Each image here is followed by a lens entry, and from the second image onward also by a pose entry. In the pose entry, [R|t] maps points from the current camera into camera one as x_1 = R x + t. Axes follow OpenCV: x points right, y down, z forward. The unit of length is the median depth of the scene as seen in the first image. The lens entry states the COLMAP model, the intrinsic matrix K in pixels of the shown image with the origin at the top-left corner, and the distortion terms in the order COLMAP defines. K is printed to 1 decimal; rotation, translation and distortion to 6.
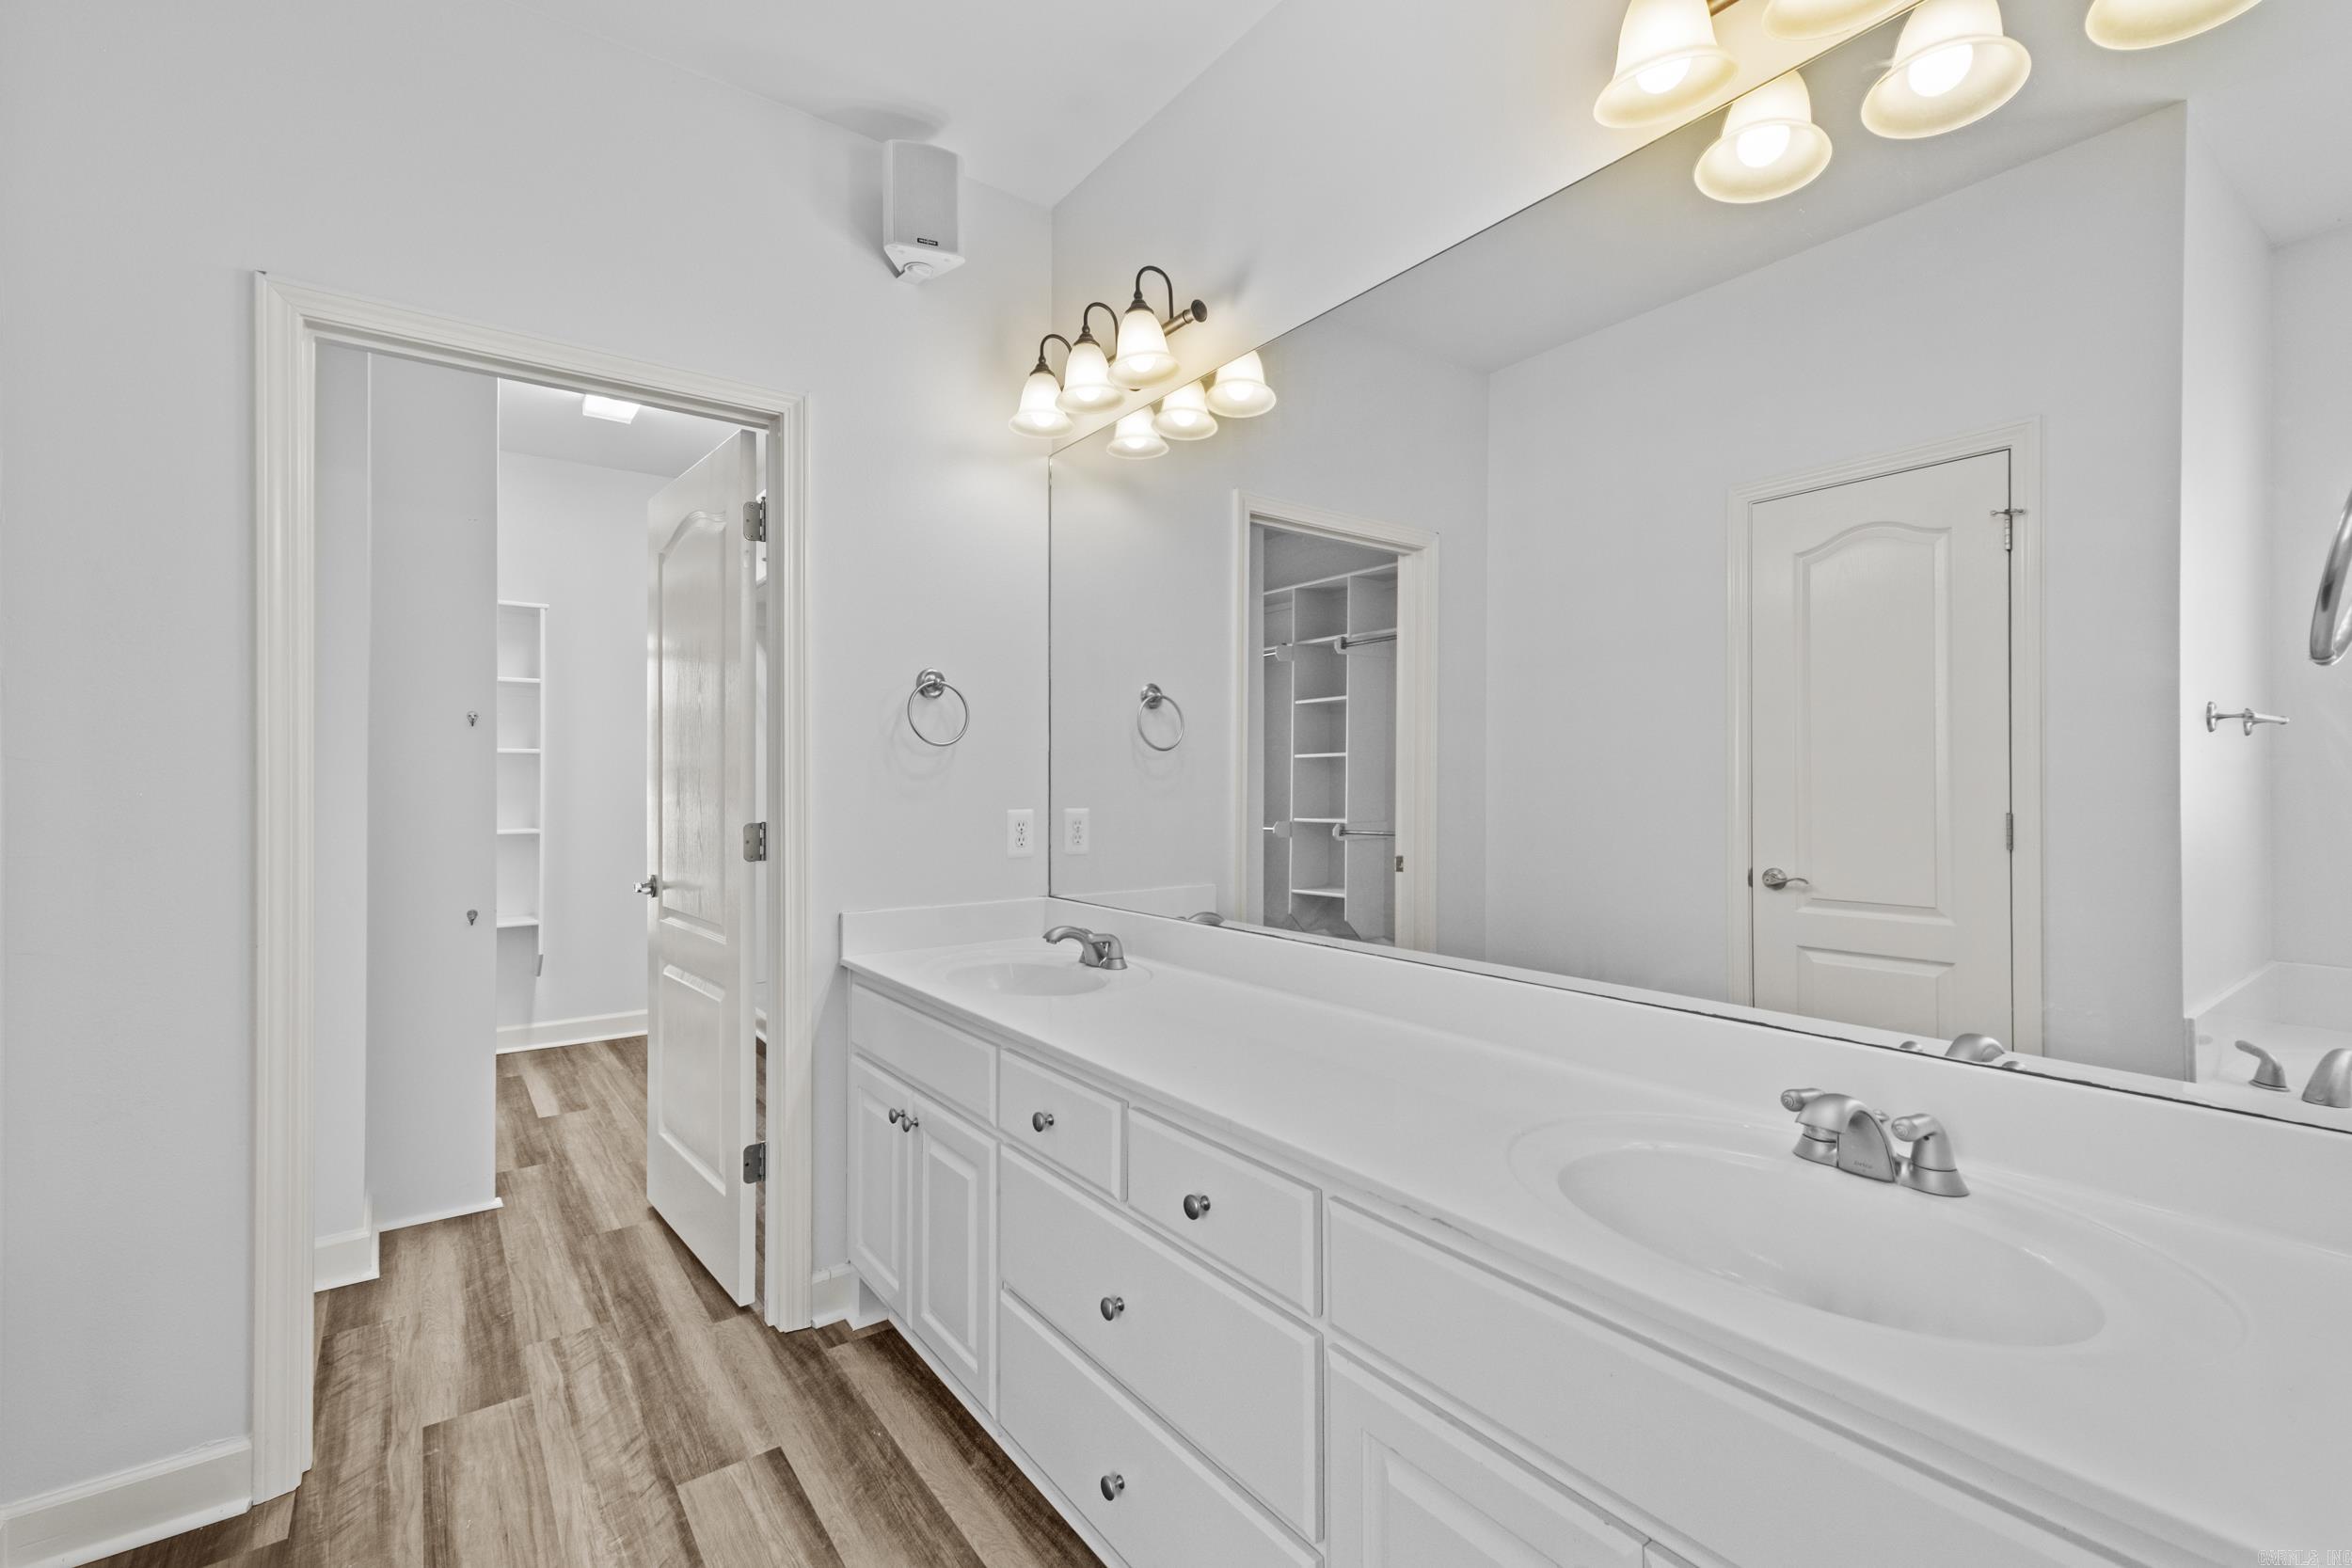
lens RADIAL K [[1020.1, 0, 1174.6], [0, 1020.1, 780.1], [0, 0, 1]] dist [0.003849, 0.001205]
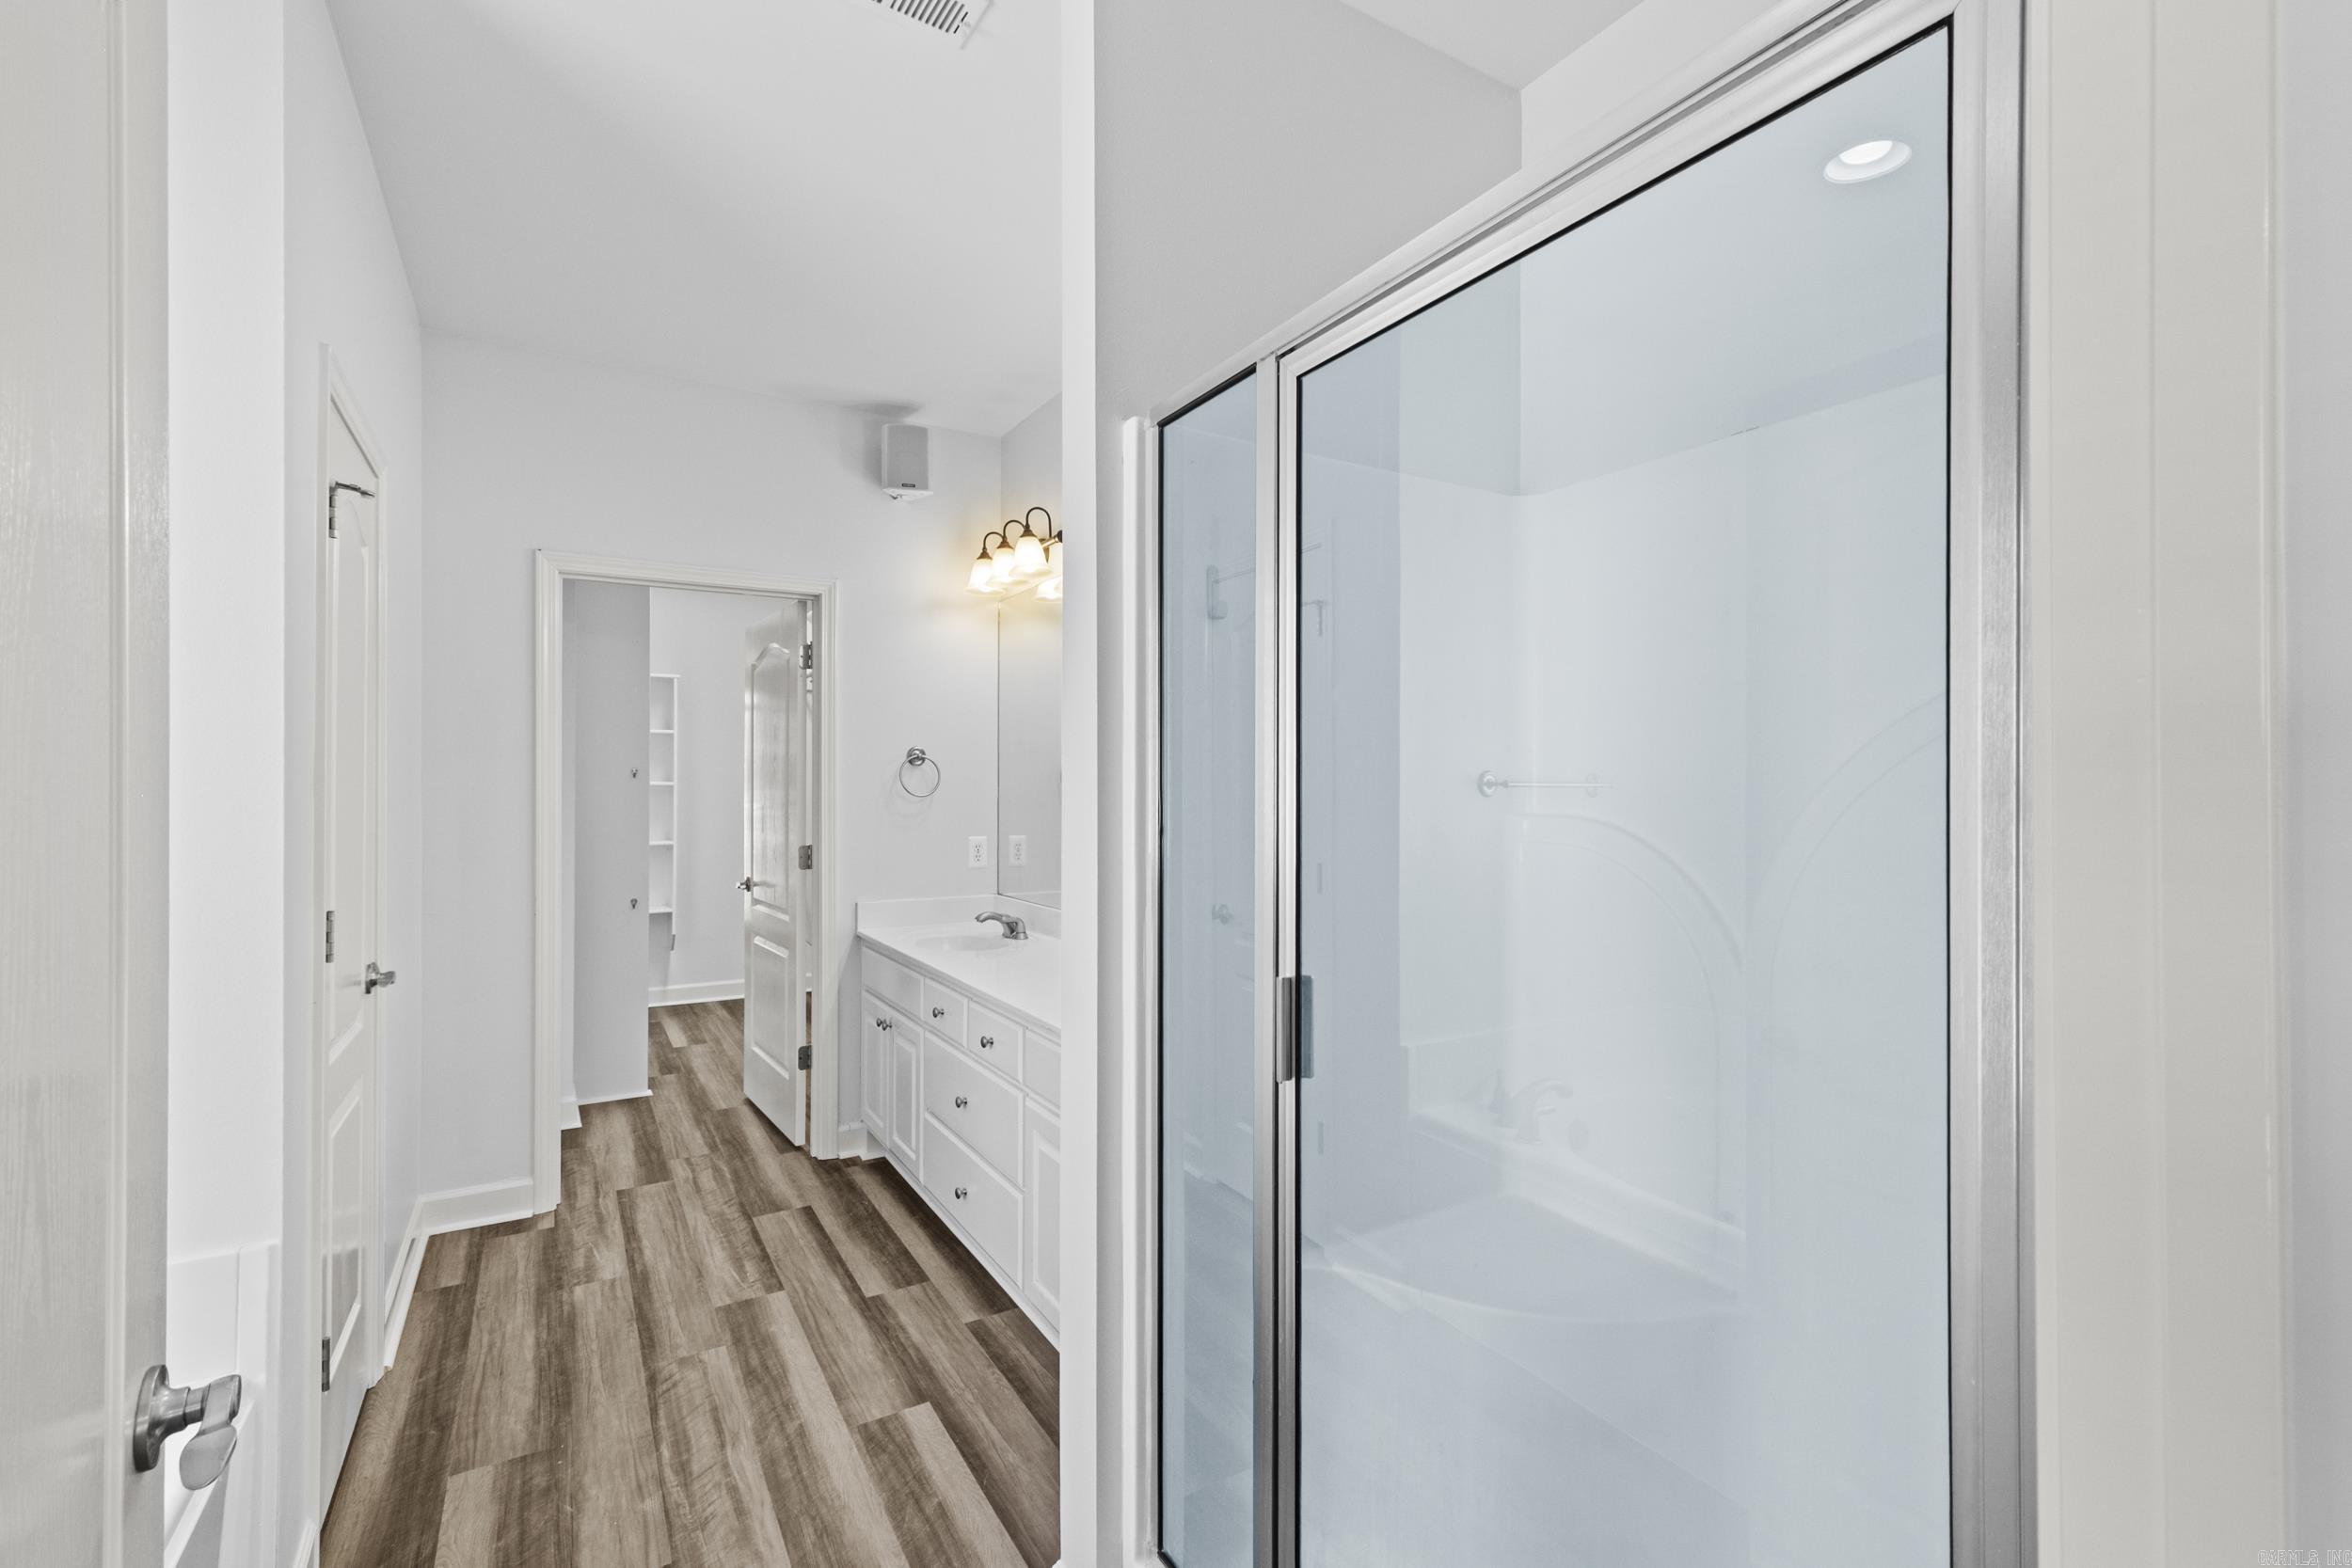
lens RADIAL K [[1020.1, 0, 1178.7], [0, 1020.1, 785.6], [0, 0, 1]] dist [0.003849, 0.001205]
pose [[0.995871, 0.001670, -0.090767, 0.287955], [-0.001556, 0.999998, 0.001328, -0.050056], [0.090769, -0.001182, 0.995871, -0.491585]]
